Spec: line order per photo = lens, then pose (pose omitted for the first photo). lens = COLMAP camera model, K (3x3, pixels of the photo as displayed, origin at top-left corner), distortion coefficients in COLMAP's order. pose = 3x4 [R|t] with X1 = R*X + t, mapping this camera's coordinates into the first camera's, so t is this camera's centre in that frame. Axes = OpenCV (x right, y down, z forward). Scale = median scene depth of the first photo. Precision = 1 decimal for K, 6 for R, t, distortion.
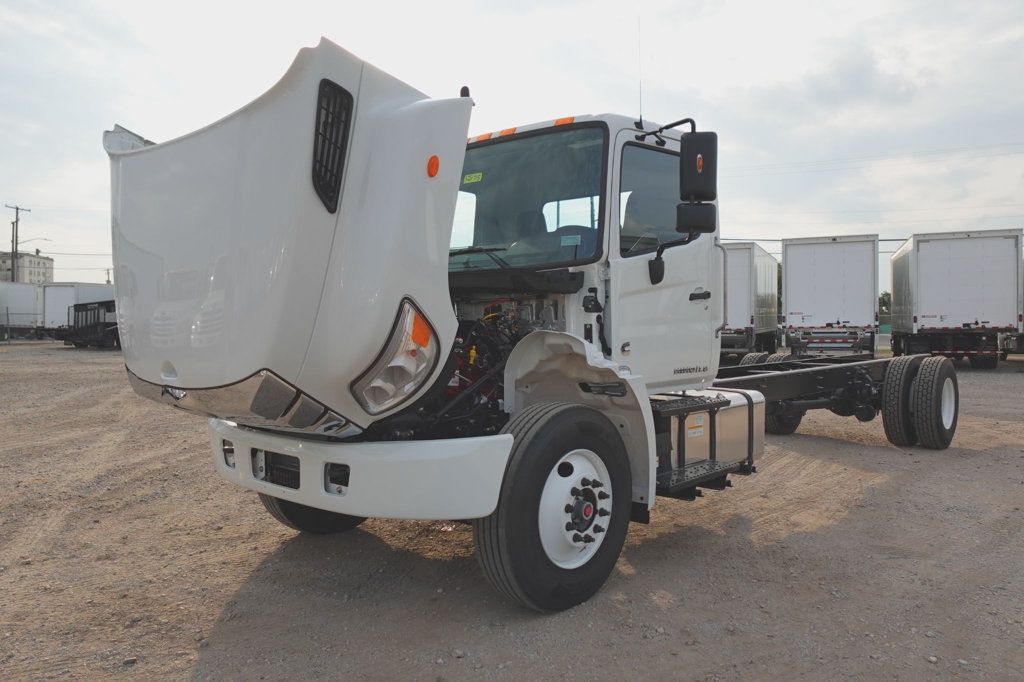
lens RADIAL K [[804.3, 0, 512.0], [0, 804.3, 341.0], [0, 0, 1]] dist [0.003819, 0.003661]
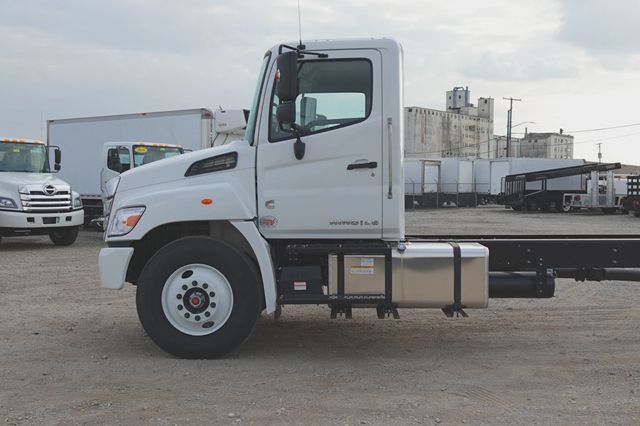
lens RADIAL K [[757.4, 0, 296.9], [0, 757.4, 209.1], [0, 0, 1]] dist [-0.003756, 0.018460]
pose [[0.612651, 0.017415, -0.790162, 1.132061], [-0.016443, 0.999822, 0.009288, 0.004085], [0.790183, 0.007302, 0.612828, 0.165745]]
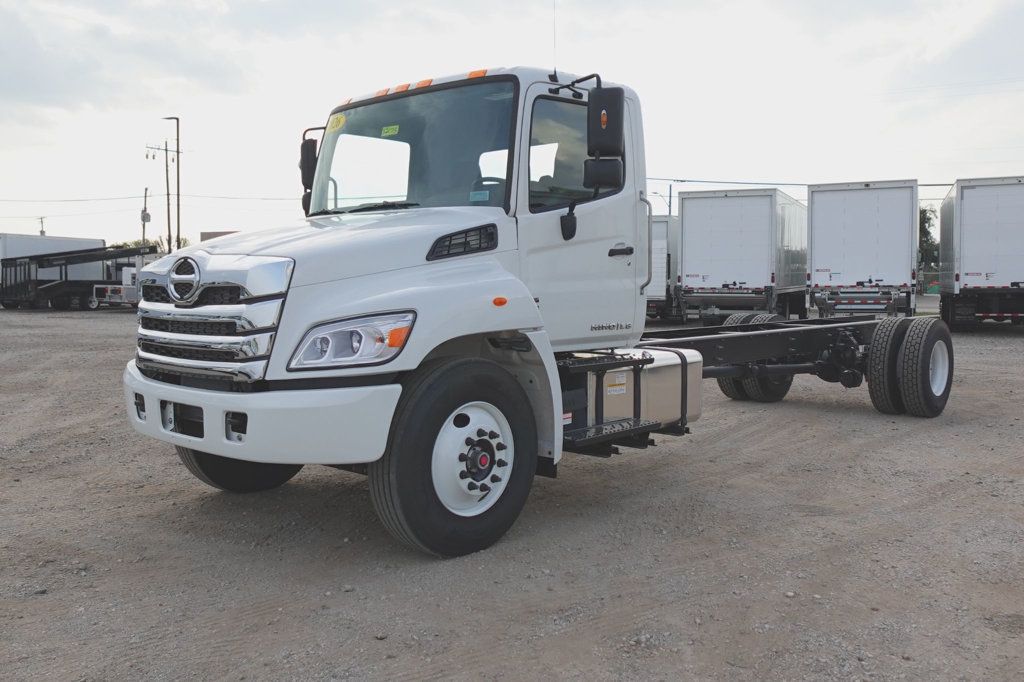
lens RADIAL K [[961.2, 0, 512.0], [0, 961.2, 341.0], [0, 0, 1]] dist [0.006081, 0.008174]
pose [[0.999898, 0.002270, -0.014081, 0.115852], [-0.001719, 0.999235, 0.039077, 0.007324], [0.014159, -0.039049, 0.999137, -0.177442]]
